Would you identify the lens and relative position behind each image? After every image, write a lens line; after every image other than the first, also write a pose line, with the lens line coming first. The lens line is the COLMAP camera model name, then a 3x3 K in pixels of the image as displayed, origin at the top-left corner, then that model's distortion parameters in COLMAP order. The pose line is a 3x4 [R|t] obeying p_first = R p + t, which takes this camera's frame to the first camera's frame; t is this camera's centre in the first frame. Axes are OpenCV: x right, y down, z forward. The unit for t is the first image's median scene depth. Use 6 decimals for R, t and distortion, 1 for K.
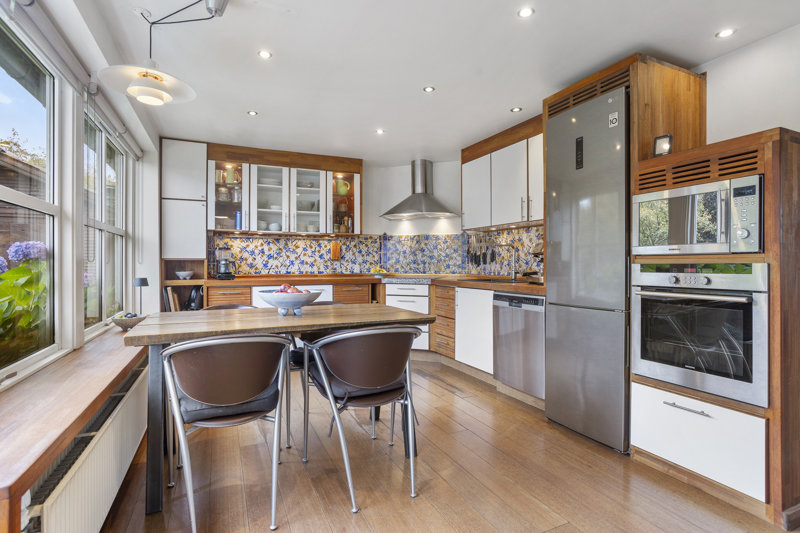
lens RADIAL K [[394.7, 0, 399.5], [0, 394.7, 263.5], [0, 0, 1]] dist [-0.000947, 0.000042]
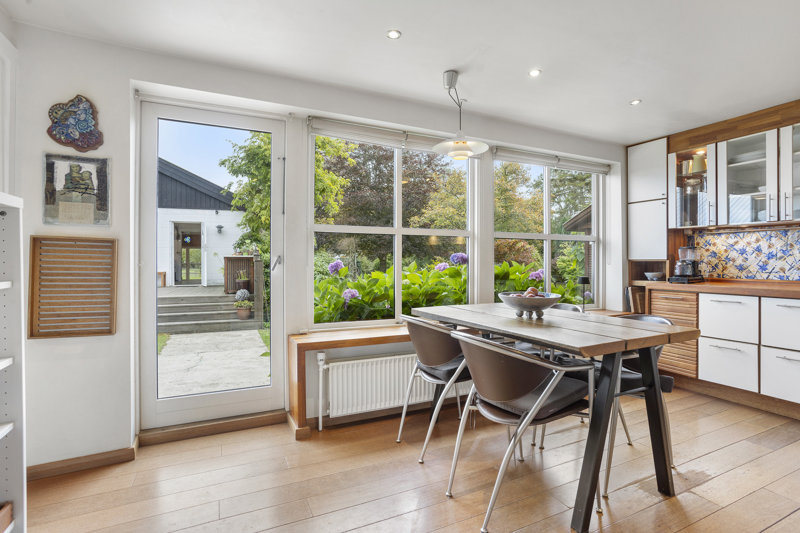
lens RADIAL K [[394.7, 0, 399.9], [0, 394.7, 263.5], [0, 0, 1]] dist [-0.000947, 0.000042]
pose [[0.037208, 0.010838, -0.999249, 0.387794], [0.001887, 0.999939, 0.010915, -0.012986], [0.999306, -0.002292, 0.037185, 0.296790]]
